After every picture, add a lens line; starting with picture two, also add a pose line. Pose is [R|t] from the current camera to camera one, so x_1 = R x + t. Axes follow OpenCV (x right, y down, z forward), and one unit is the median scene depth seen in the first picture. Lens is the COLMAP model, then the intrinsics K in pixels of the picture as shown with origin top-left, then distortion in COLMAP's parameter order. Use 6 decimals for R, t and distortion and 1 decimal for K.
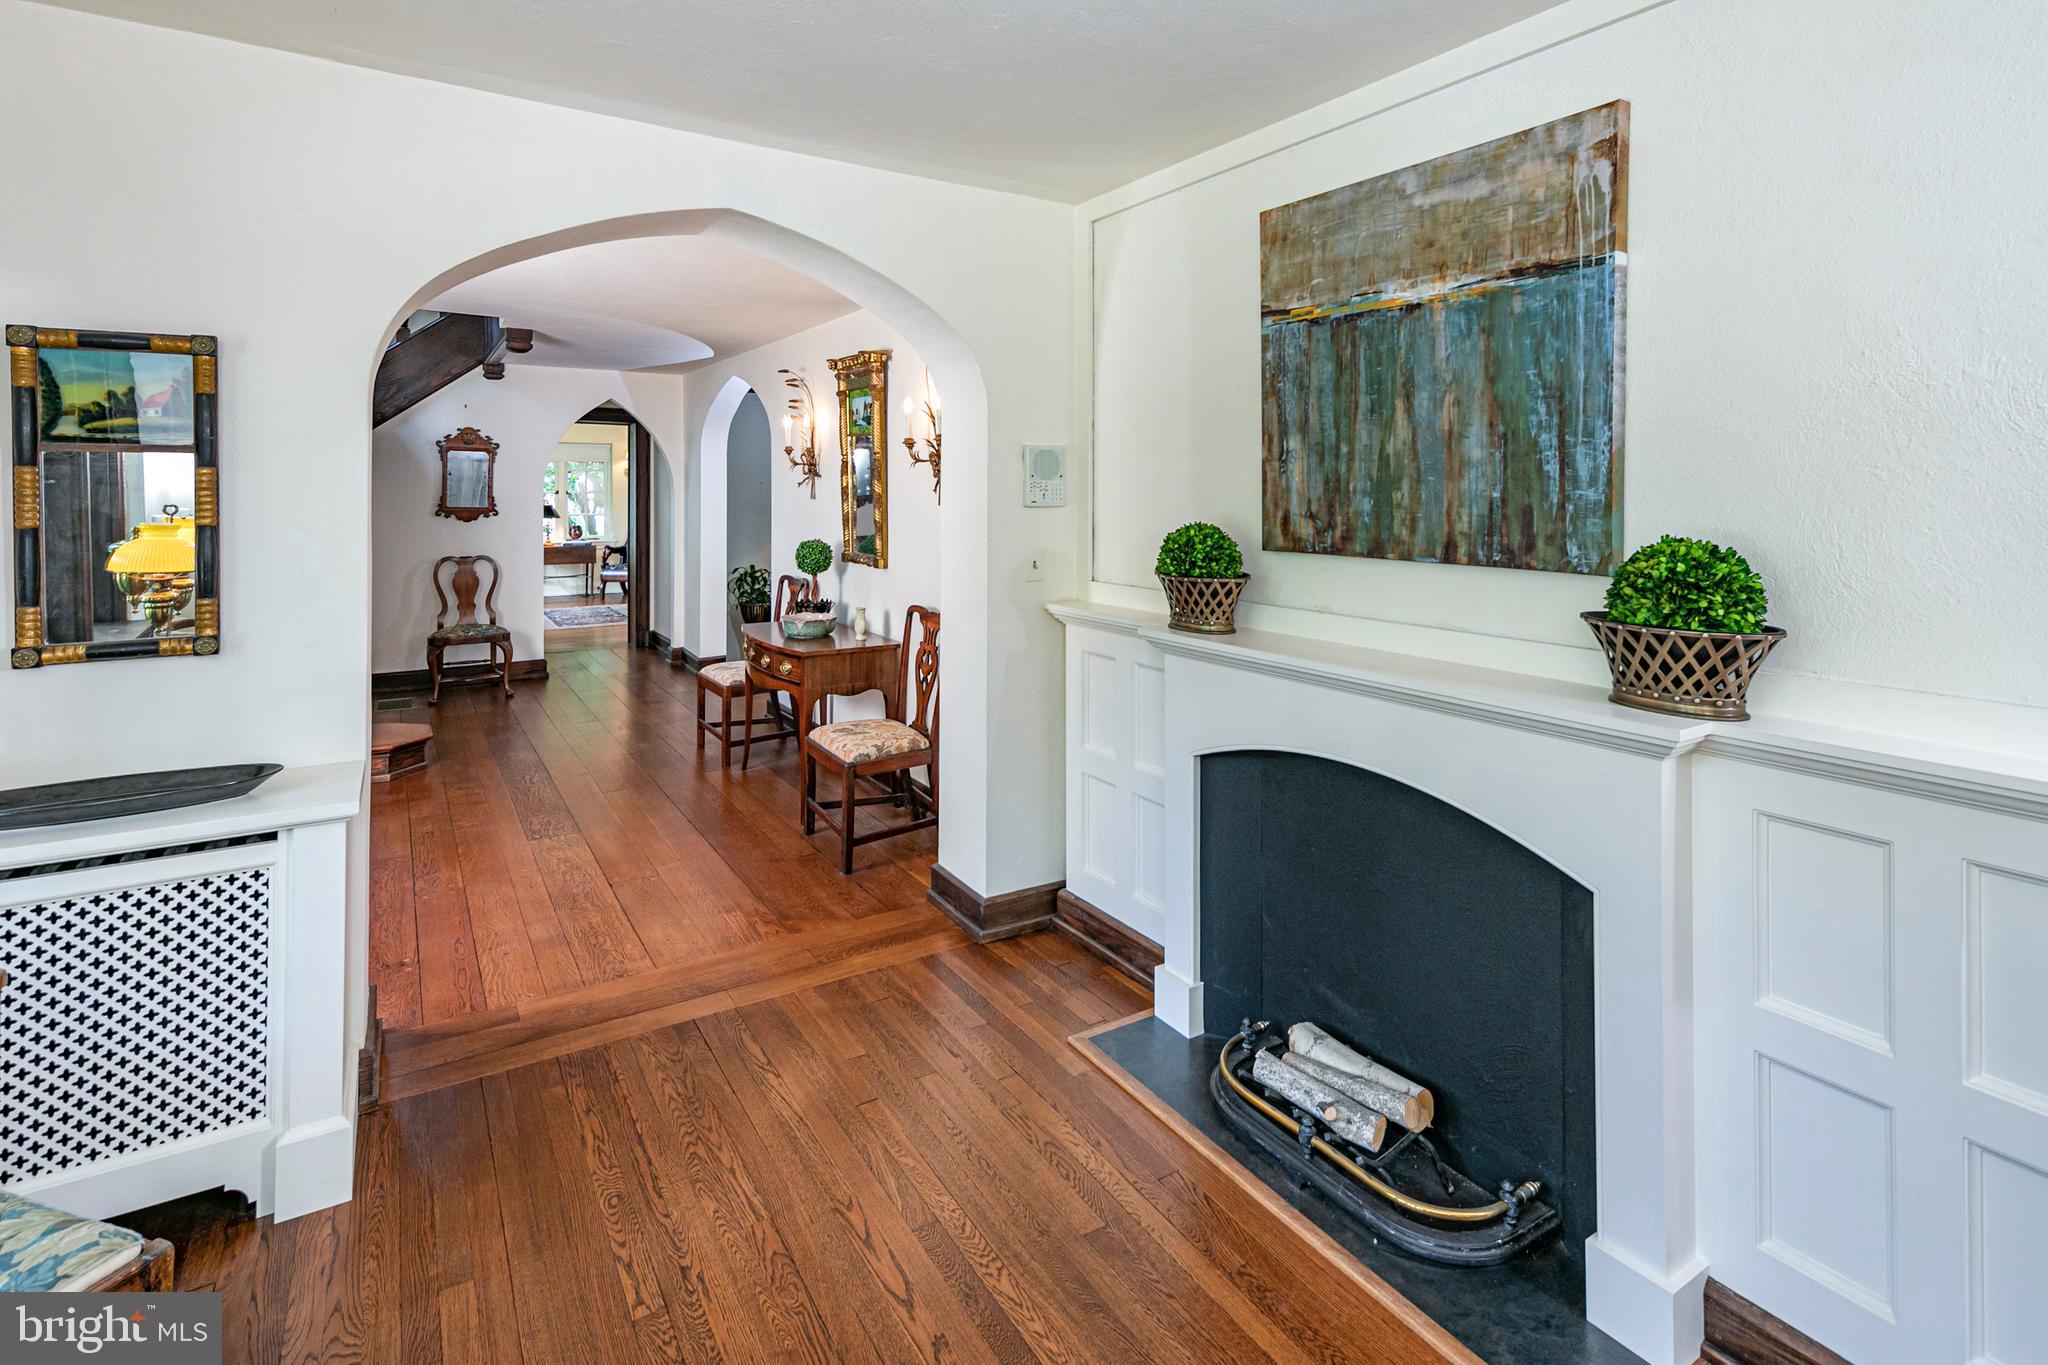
lens RADIAL K [[992.4, 0, 992.4], [0, 992.4, 508.4], [0, 0, 1]] dist [0.020580, -0.000512]
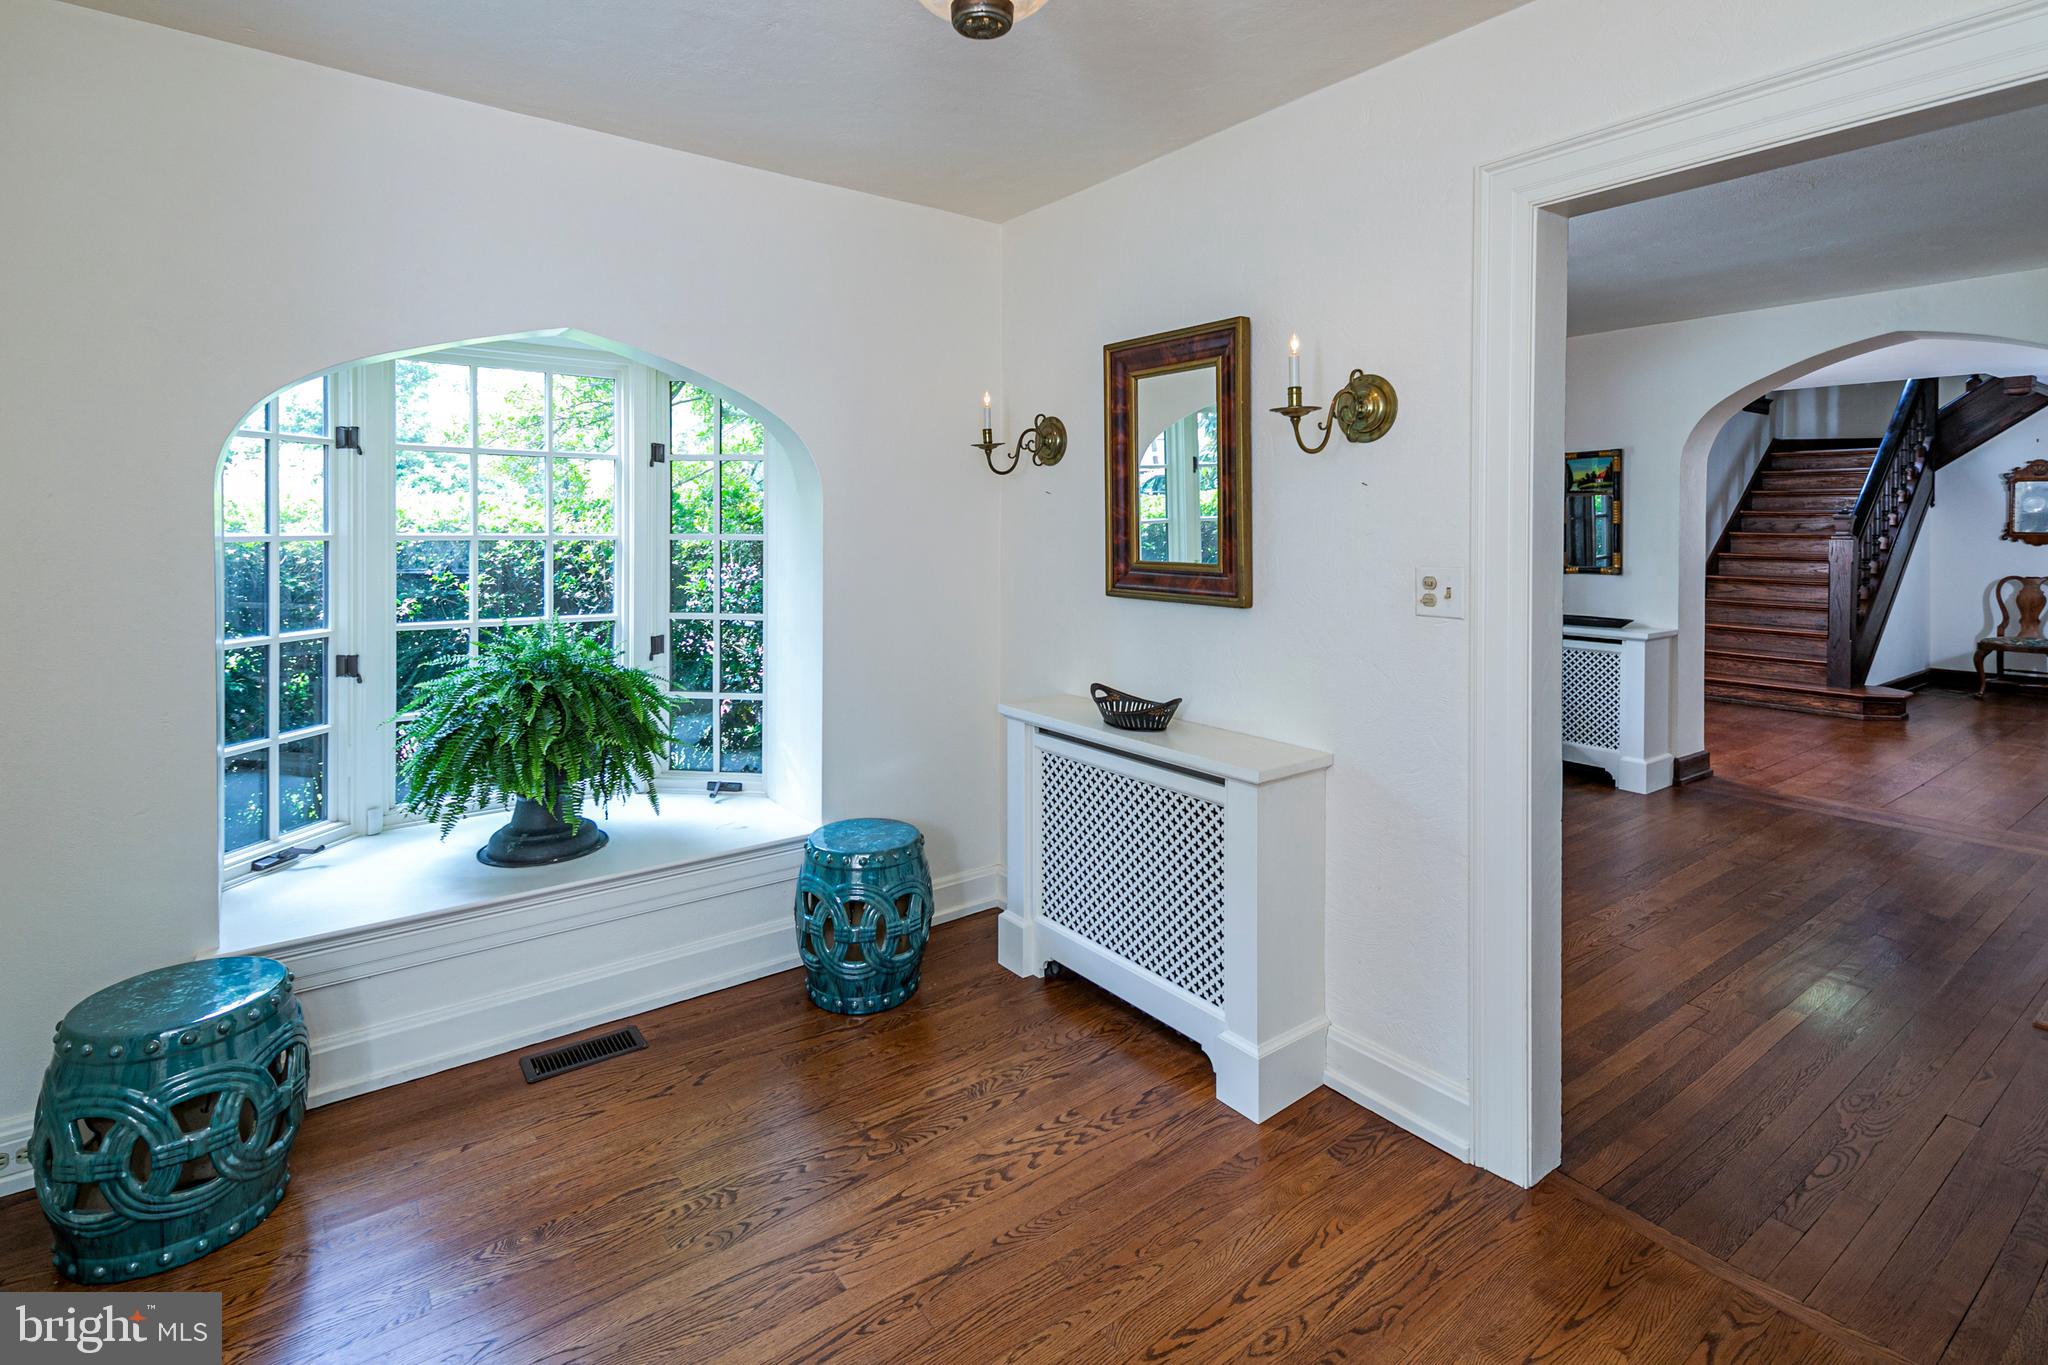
lens RADIAL K [[990.0, 0, 1020.0], [0, 990.0, 532.9], [0, 0, 1]] dist [0.016399, -0.001225]
pose [[0.098585, 0.004204, -0.995120, 1.563102], [-0.017214, 0.999849, 0.002518, 0.059599], [0.994980, 0.016882, 0.098642, -0.740108]]
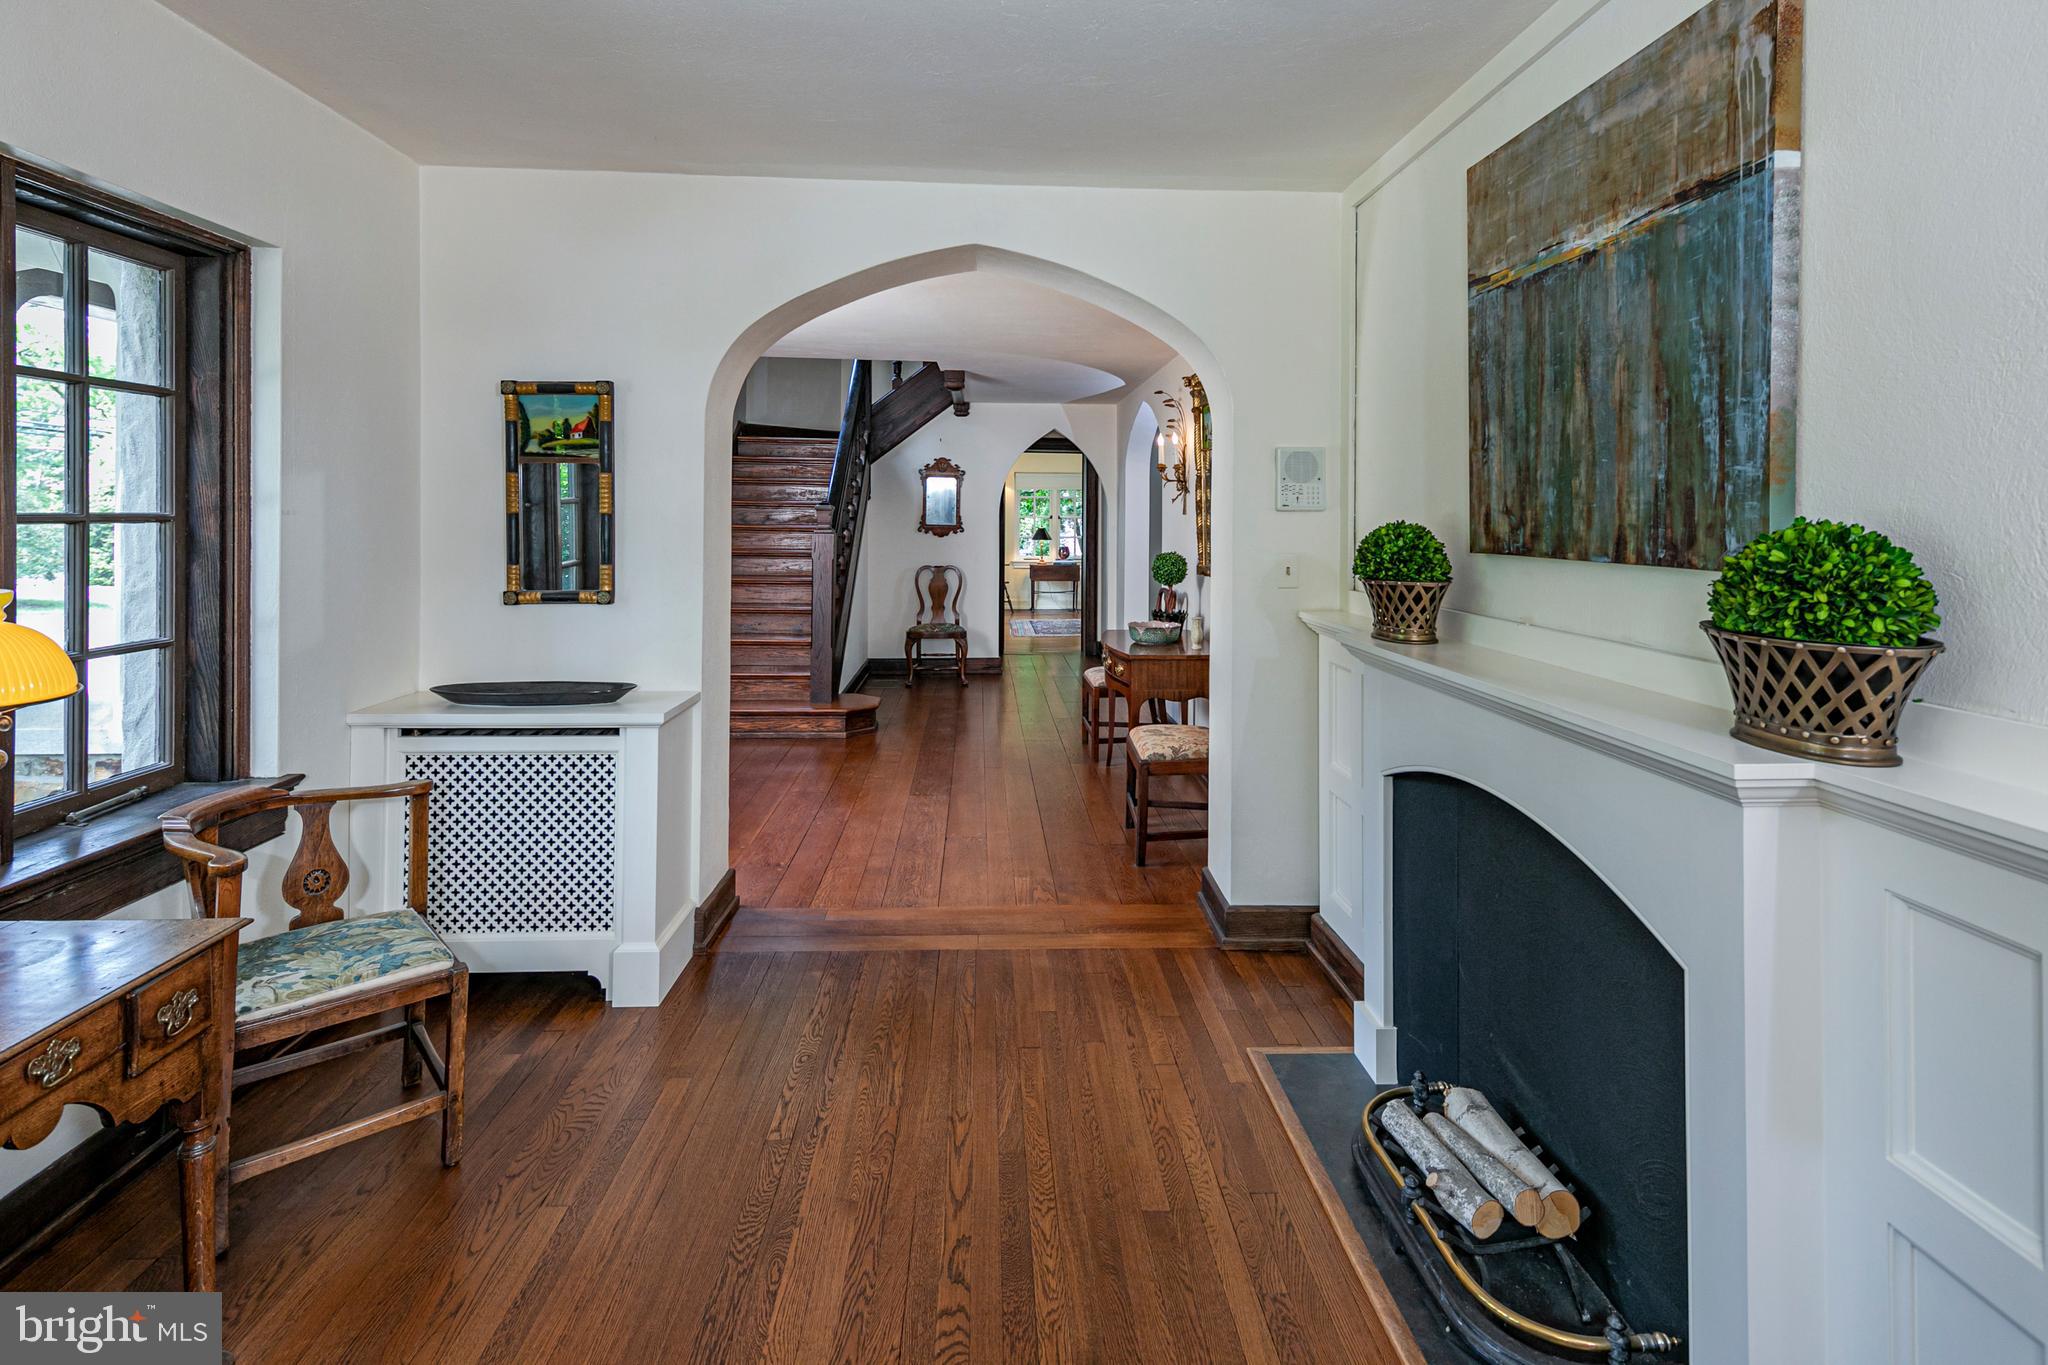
lens RADIAL K [[990.0, 0, 1020.0], [0, 990.0, 532.9], [0, 0, 1]] dist [0.016399, -0.001225]
pose [[0.877307, 0.011652, -0.479788, 0.412524], [-0.014437, 0.999894, -0.002115, 0.038693], [0.479712, 0.008783, 0.877382, 0.044711]]
